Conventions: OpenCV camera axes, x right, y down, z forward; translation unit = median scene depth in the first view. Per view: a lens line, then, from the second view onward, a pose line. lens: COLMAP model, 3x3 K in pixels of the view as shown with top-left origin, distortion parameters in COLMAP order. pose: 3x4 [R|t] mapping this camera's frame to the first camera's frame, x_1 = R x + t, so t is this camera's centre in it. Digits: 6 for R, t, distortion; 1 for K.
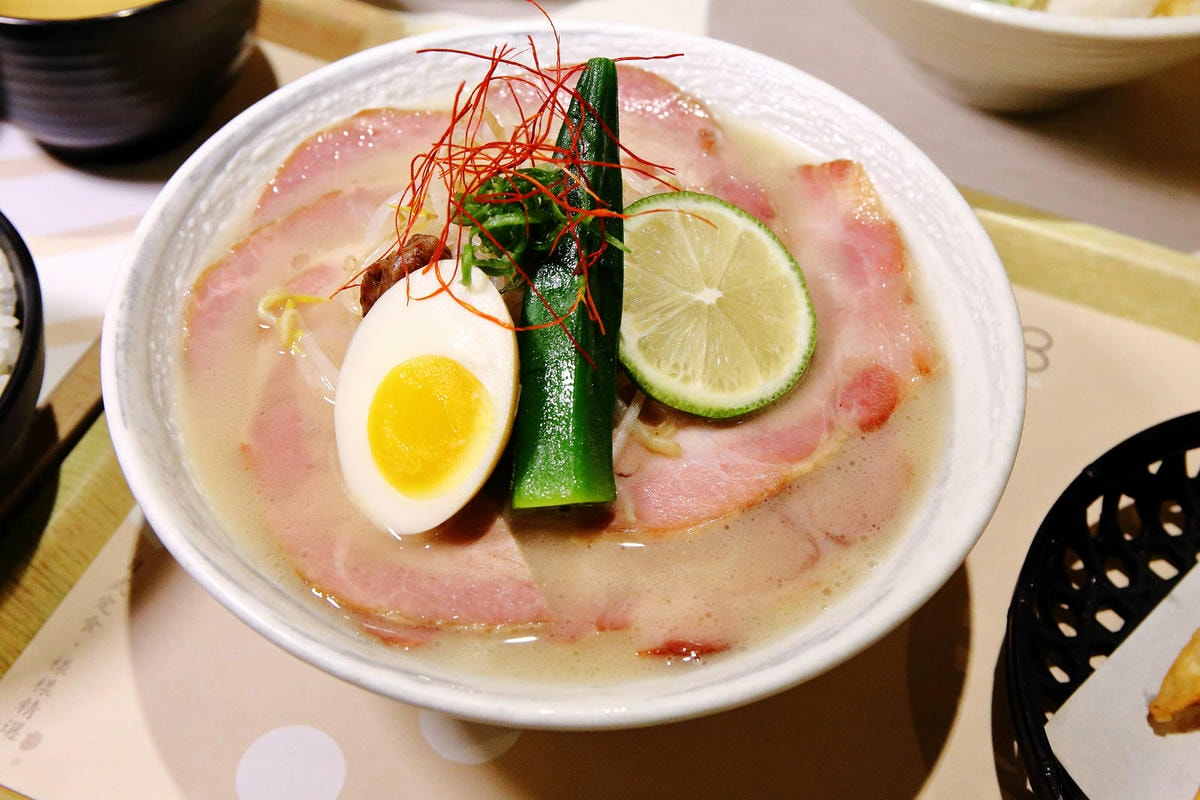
lens RADIAL K [[1631.4, 0, 600.0], [0, 1631.4, 400.0], [0, 0, 1]] dist [-0.013933, 0.038943]
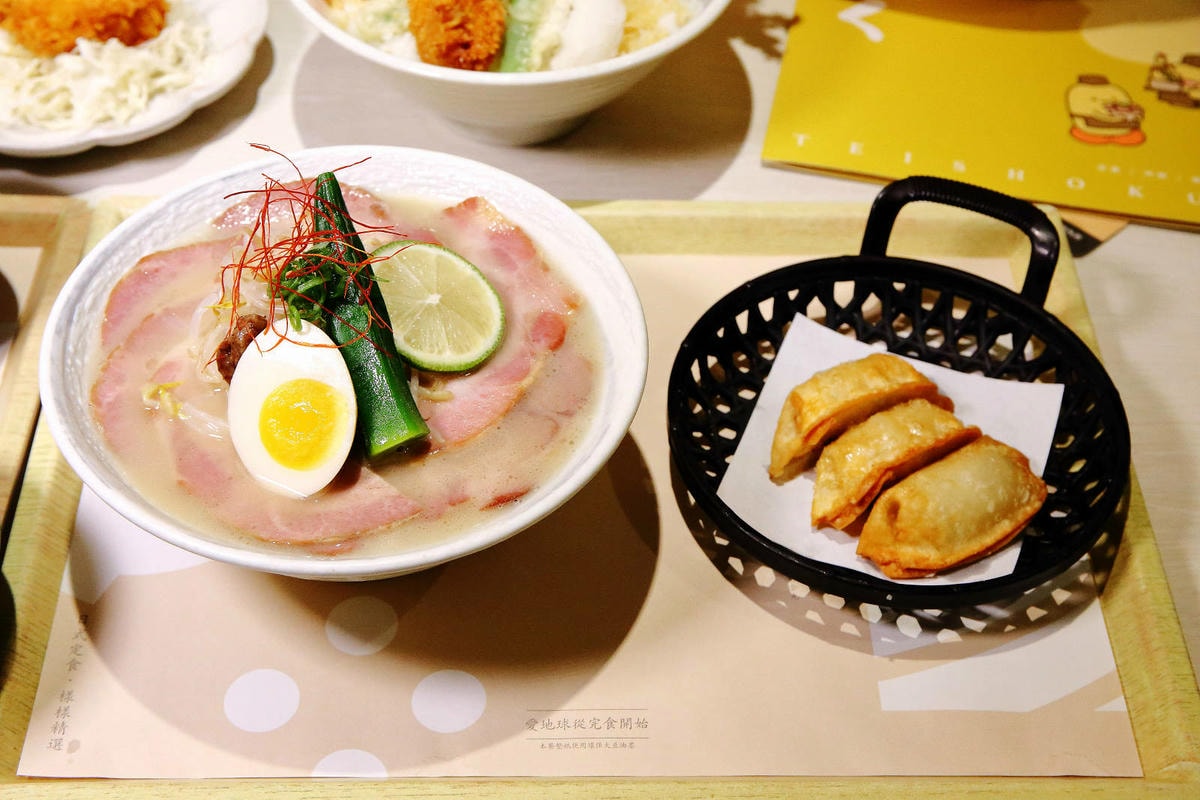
lens RADIAL K [[1814.7, 0, 600.0], [0, 1814.7, 400.0], [0, 0, 1]] dist [0.009274, 0.097296]
pose [[0.907108, -0.306108, 0.288882, -0.310810], [0.324217, 0.945850, -0.015810, 0.103364], [-0.268400, 0.108002, 0.957234, -0.673342]]
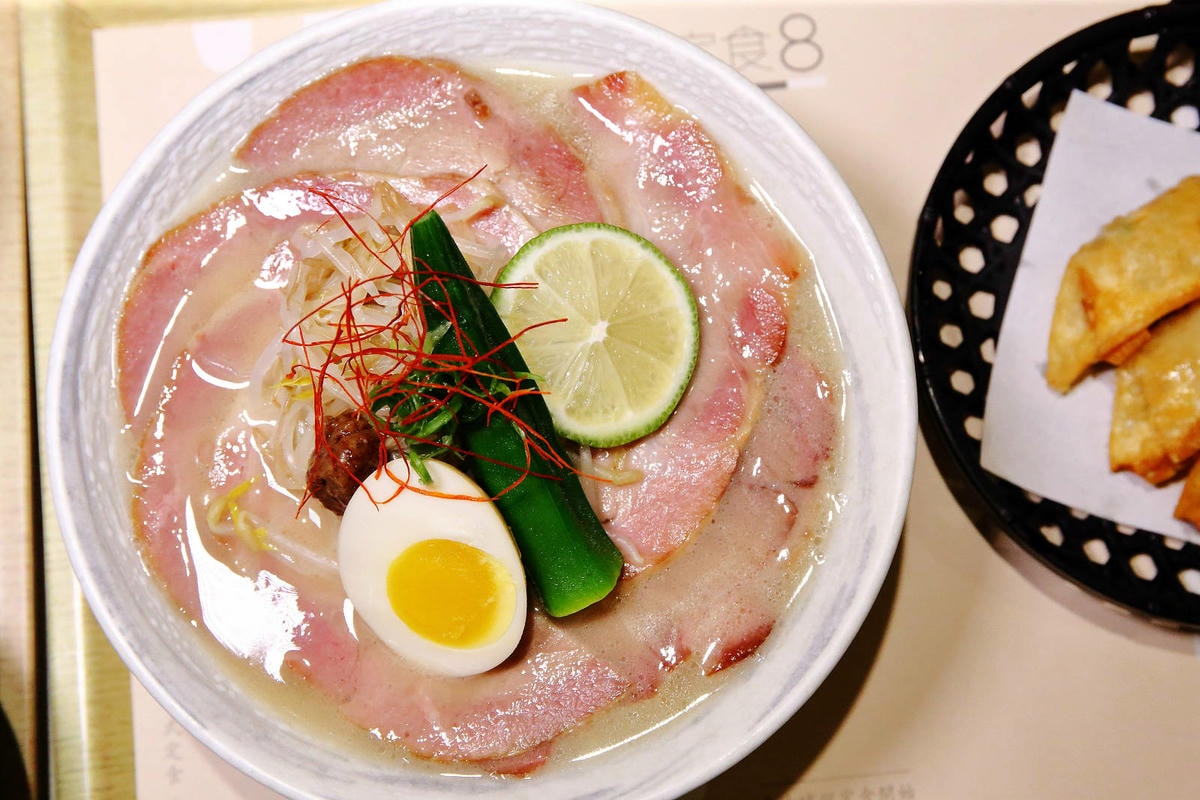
lens RADIAL K [[1922.9, 0, 600.0], [0, 1922.9, 400.0], [0, 0, 1]] dist [0.017557, 0.051702]
pose [[0.871792, -0.485571, 0.064799, -0.034211], [0.396711, 0.777394, 0.488137, -0.621108], [-0.287400, -0.399848, 0.870358, -0.103559]]
